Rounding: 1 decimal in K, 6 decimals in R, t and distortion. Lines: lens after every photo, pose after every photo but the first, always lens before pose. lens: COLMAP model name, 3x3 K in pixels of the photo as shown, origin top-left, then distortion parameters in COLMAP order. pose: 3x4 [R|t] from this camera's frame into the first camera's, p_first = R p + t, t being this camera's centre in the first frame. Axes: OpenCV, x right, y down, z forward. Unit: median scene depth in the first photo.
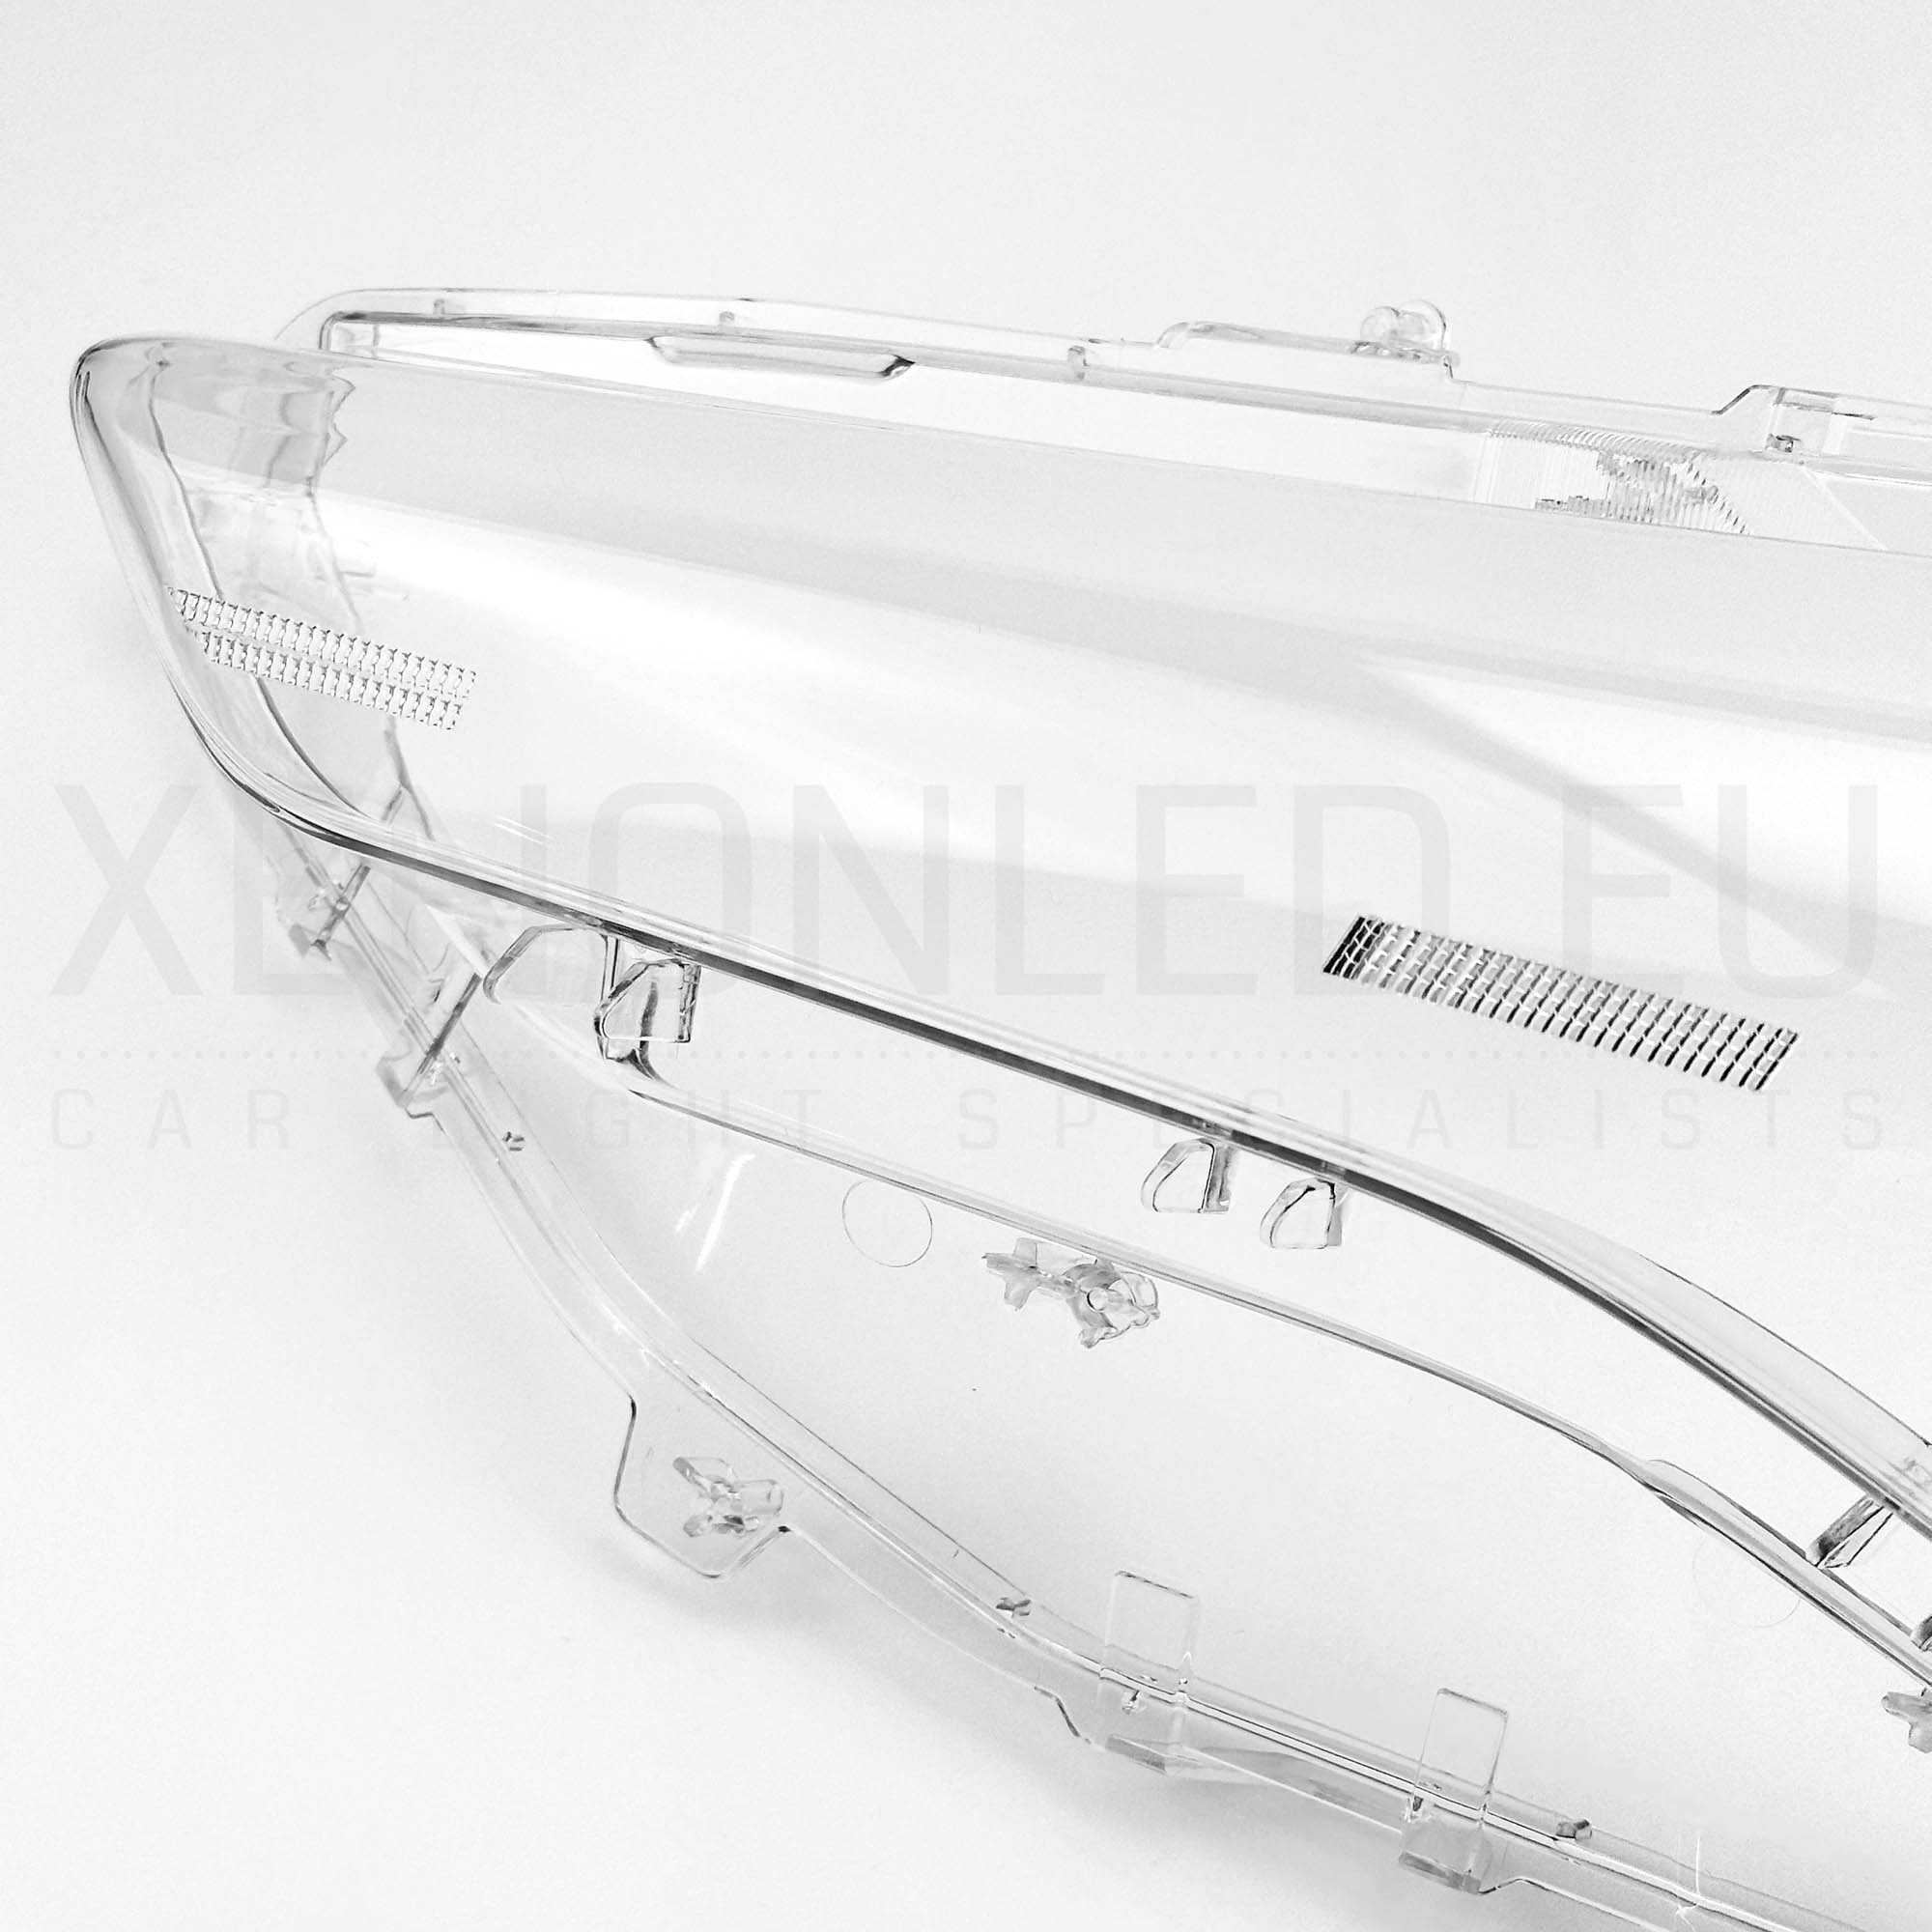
lens RADIAL K [[3526.3, 0, 991.3], [0, 3526.3, 999.8], [0, 0, 1]] dist [0.156651, 0.000000]
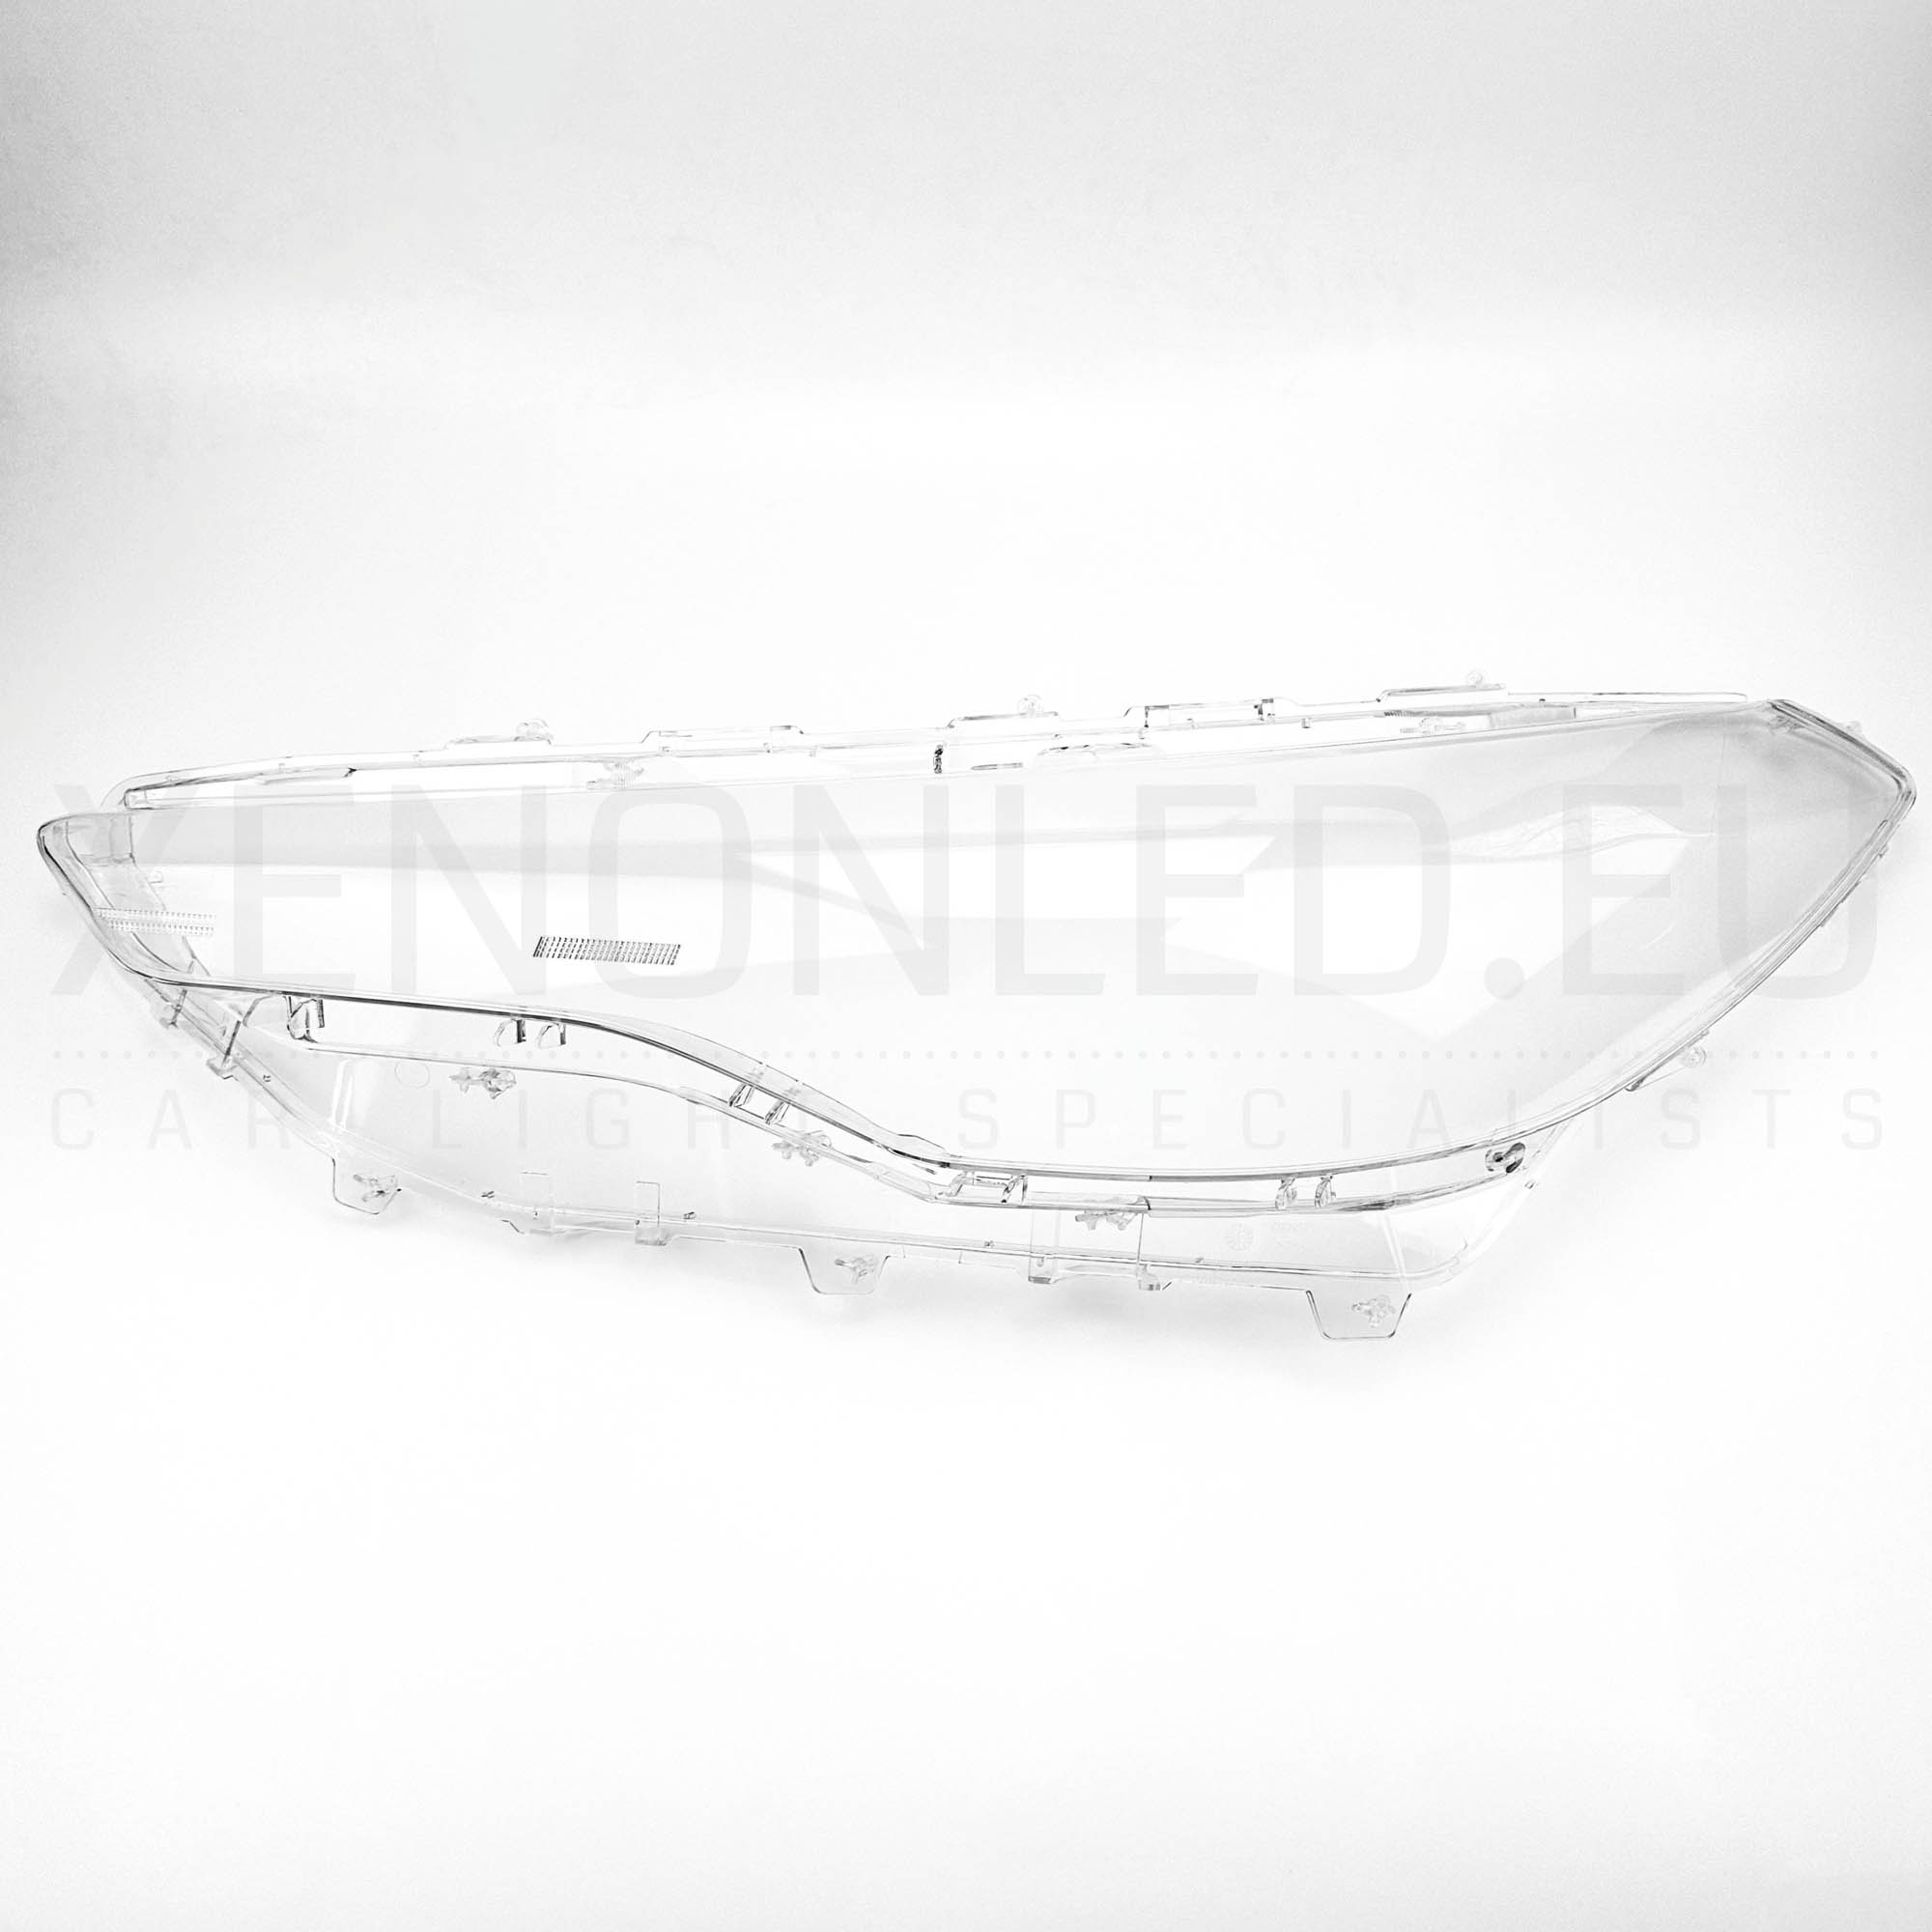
lens RADIAL K [[1779.5, 0, 939.0], [0, 1779.5, 942.7], [0, 0, 1]] dist [0.092094, 0.000000]
pose [[0.950310, -0.209878, 0.229916, 0.063353], [0.209672, 0.977436, 0.025613, 0.012250], [-0.230104, 0.023866, 0.972873, -0.503044]]
